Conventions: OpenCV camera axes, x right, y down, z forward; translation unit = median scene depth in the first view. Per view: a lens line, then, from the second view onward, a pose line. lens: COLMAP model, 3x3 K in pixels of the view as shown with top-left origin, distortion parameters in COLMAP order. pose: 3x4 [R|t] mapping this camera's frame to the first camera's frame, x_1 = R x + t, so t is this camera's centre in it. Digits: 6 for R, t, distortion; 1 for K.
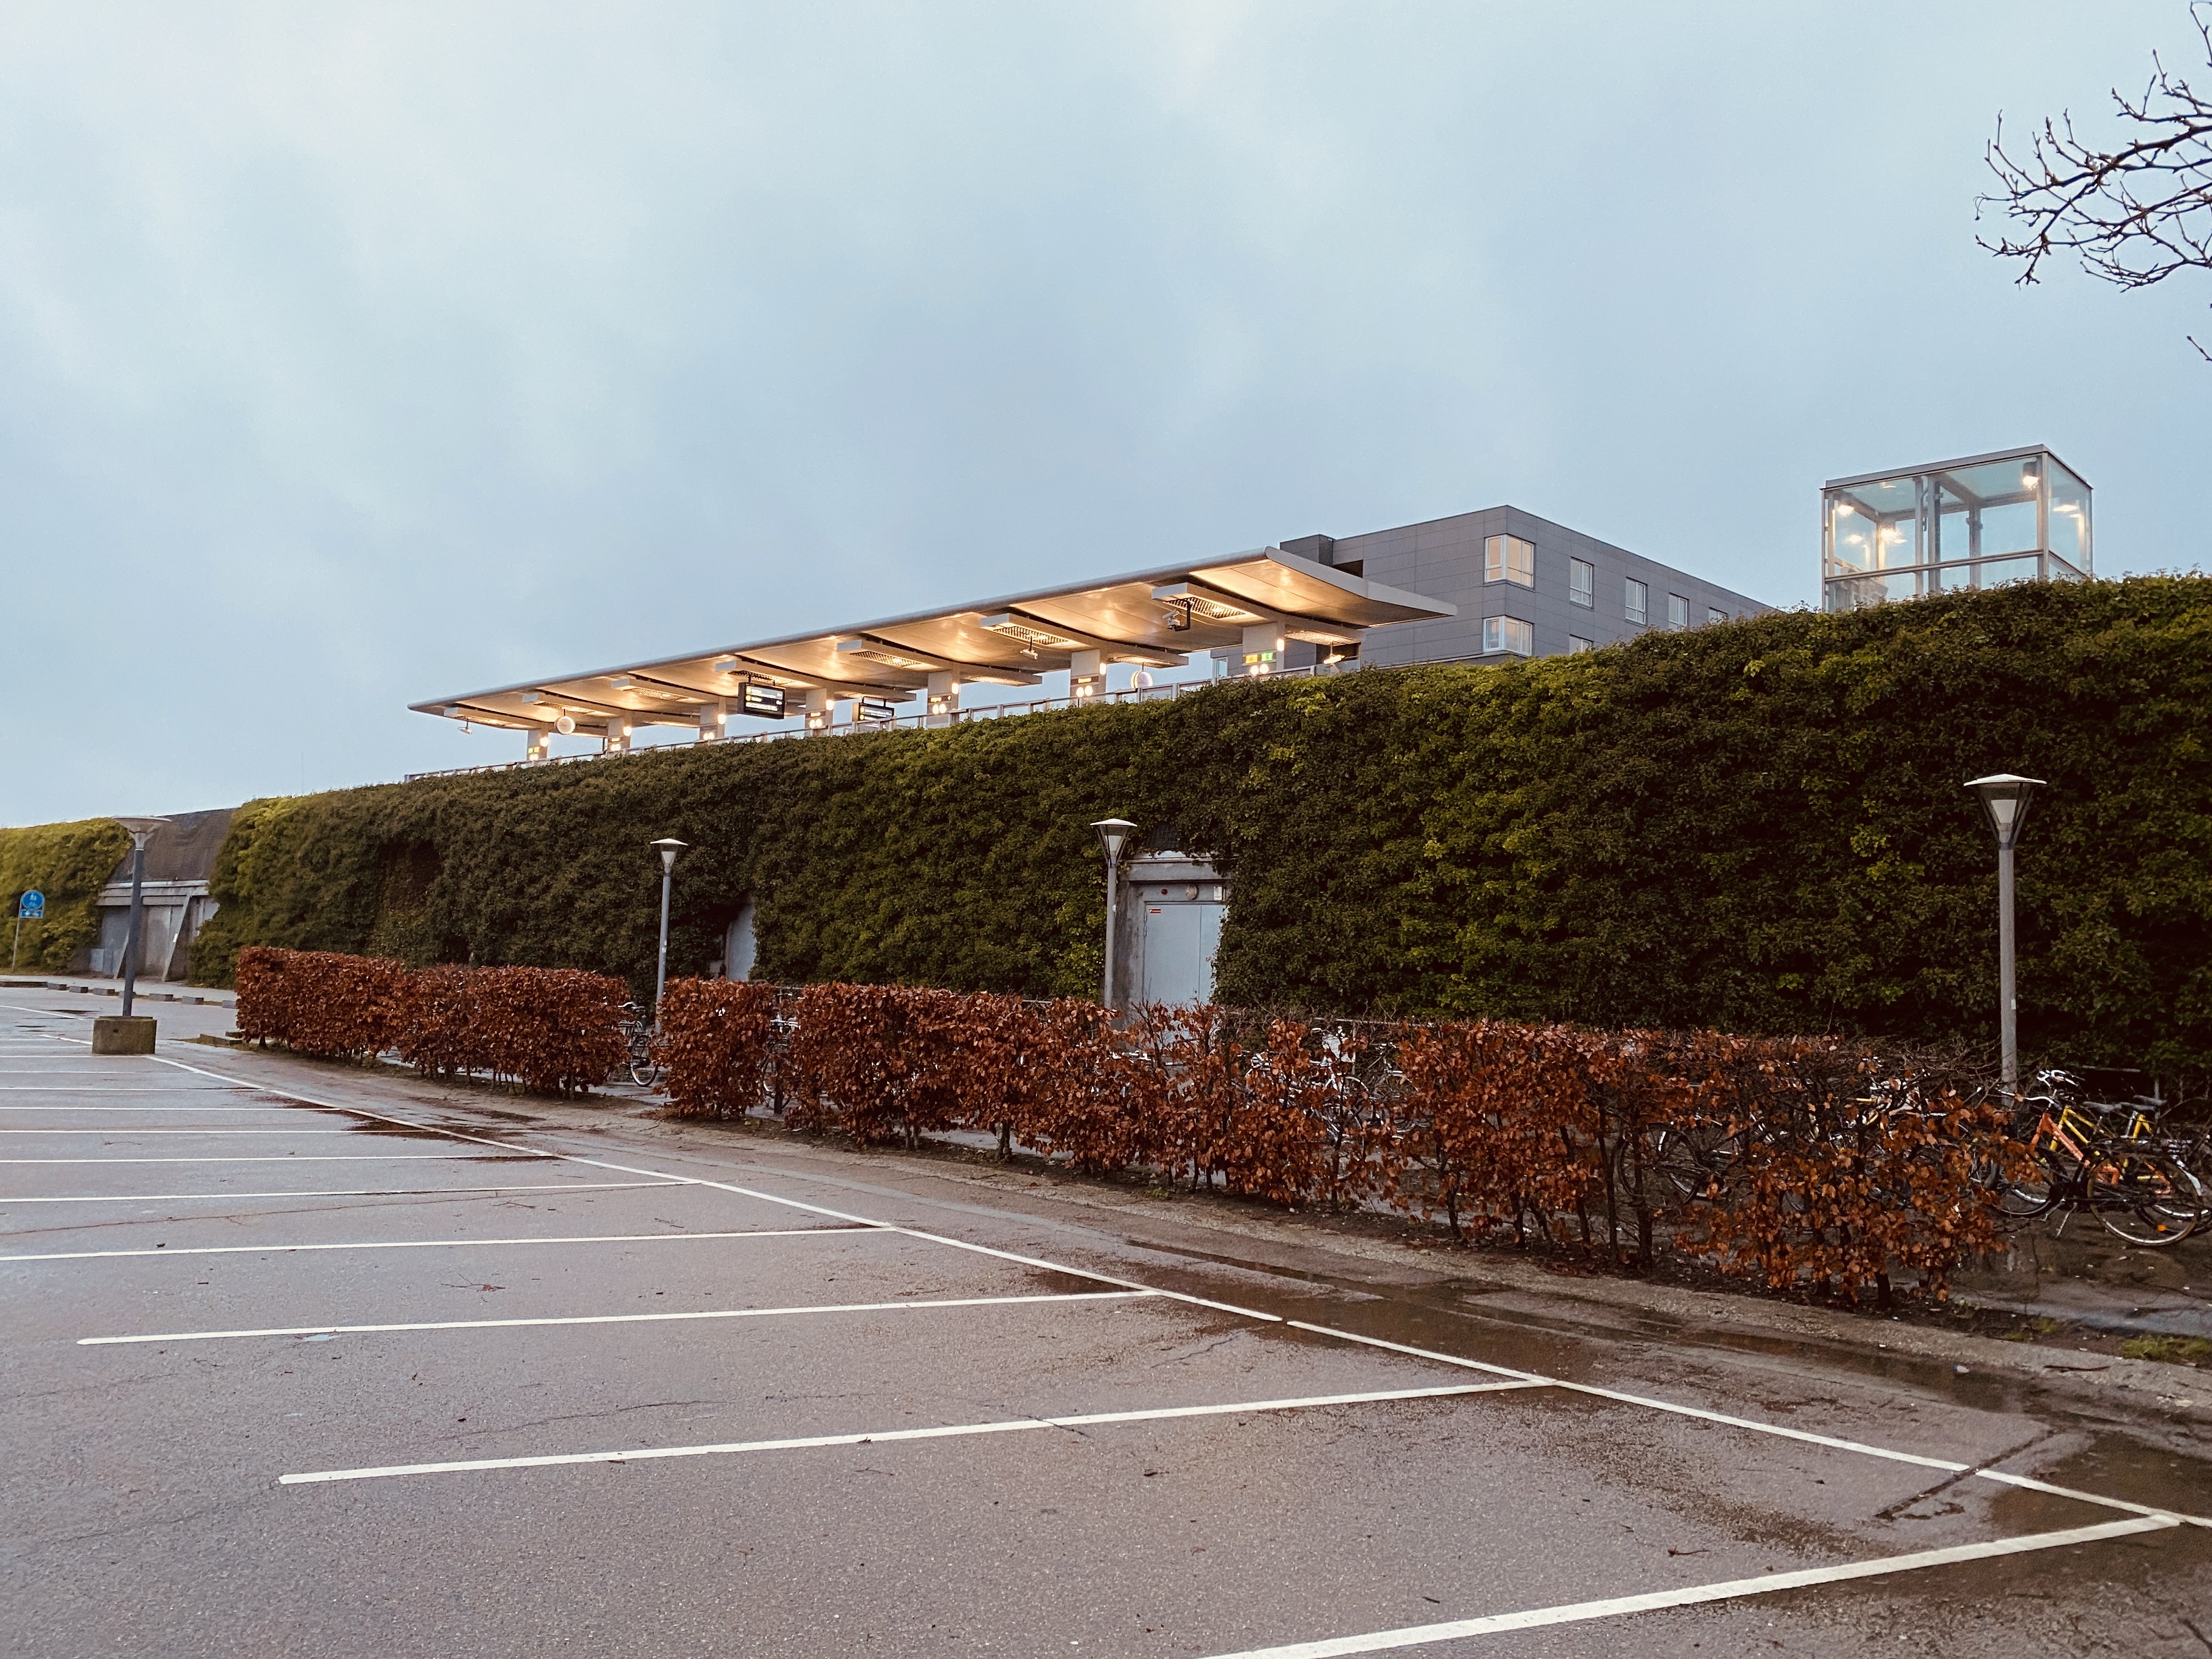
lens RADIAL K [[1662.5, 0, 1106.0], [0, 1662.5, 829.5], [0, 0, 1]] dist [0.162507, -0.418788]
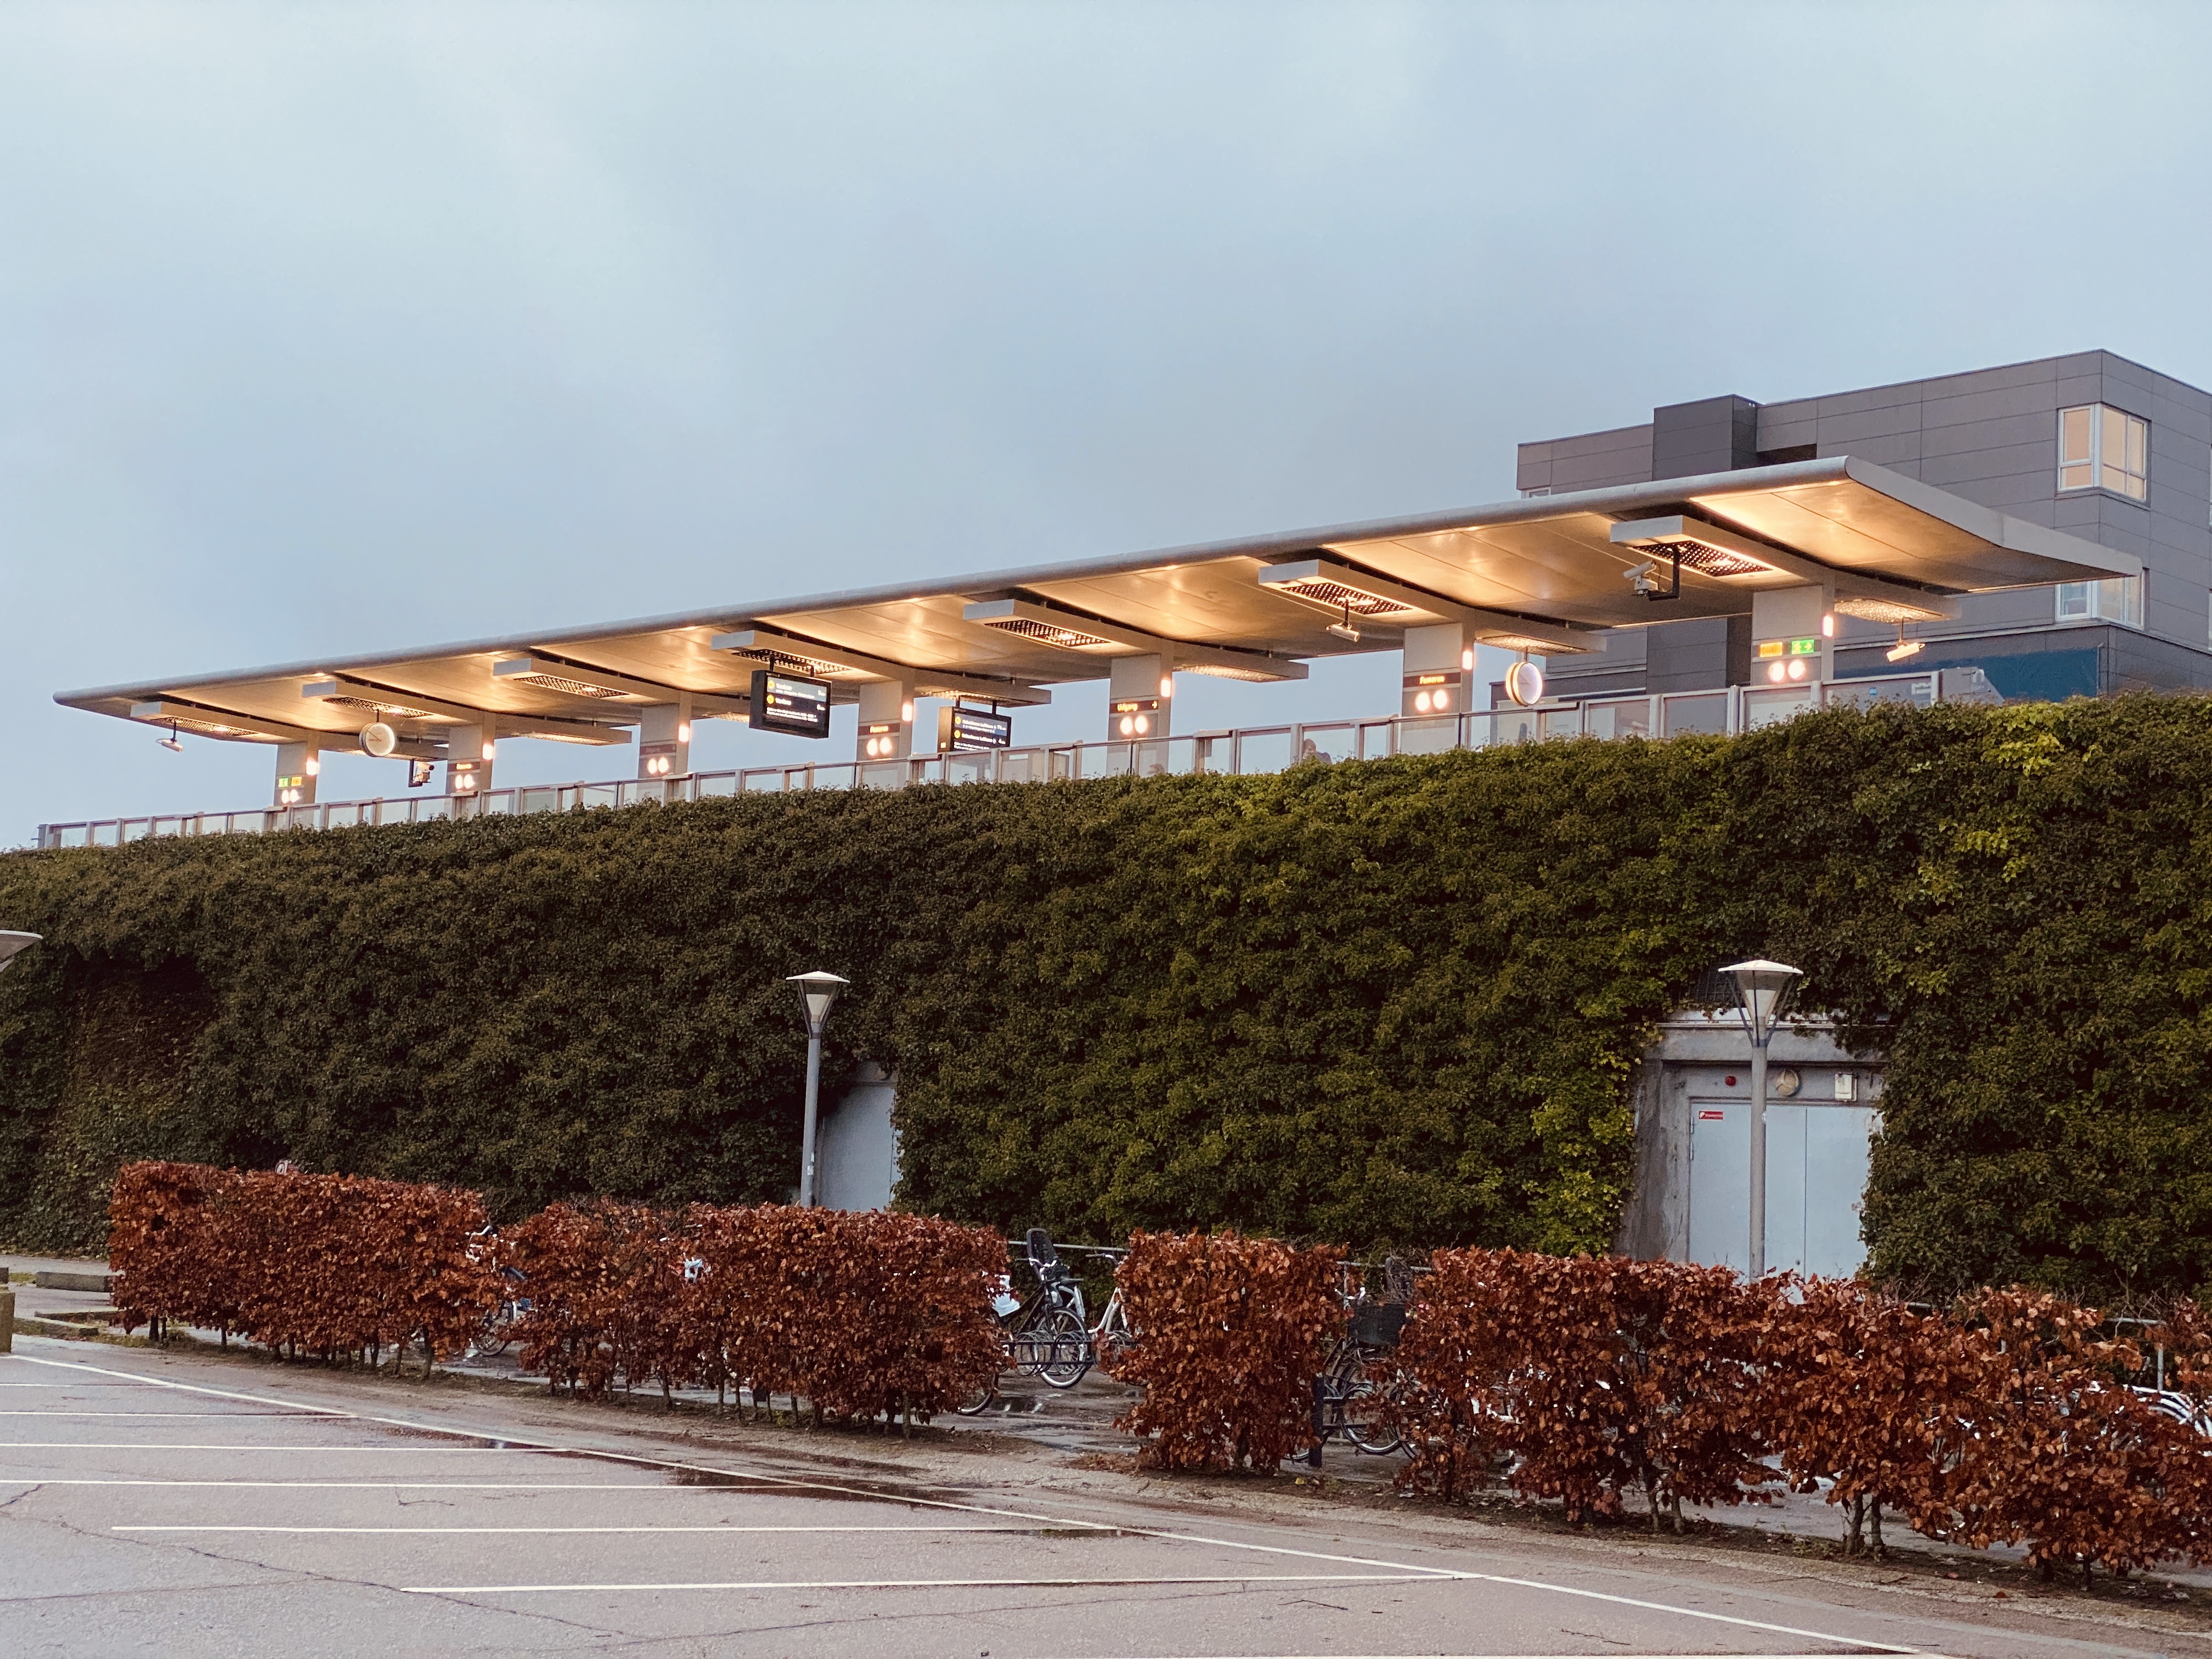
lens RADIAL K [[3261.0, 0, 1112.9], [0, 3261.0, 792.3], [0, 0, 1]] dist [0.117067, 0.007634]
pose [[0.999896, 0.013062, 0.006033, -0.162801], [-0.012816, 0.999152, -0.039139, -0.012386], [-0.006539, 0.039058, 0.999216, -0.091645]]
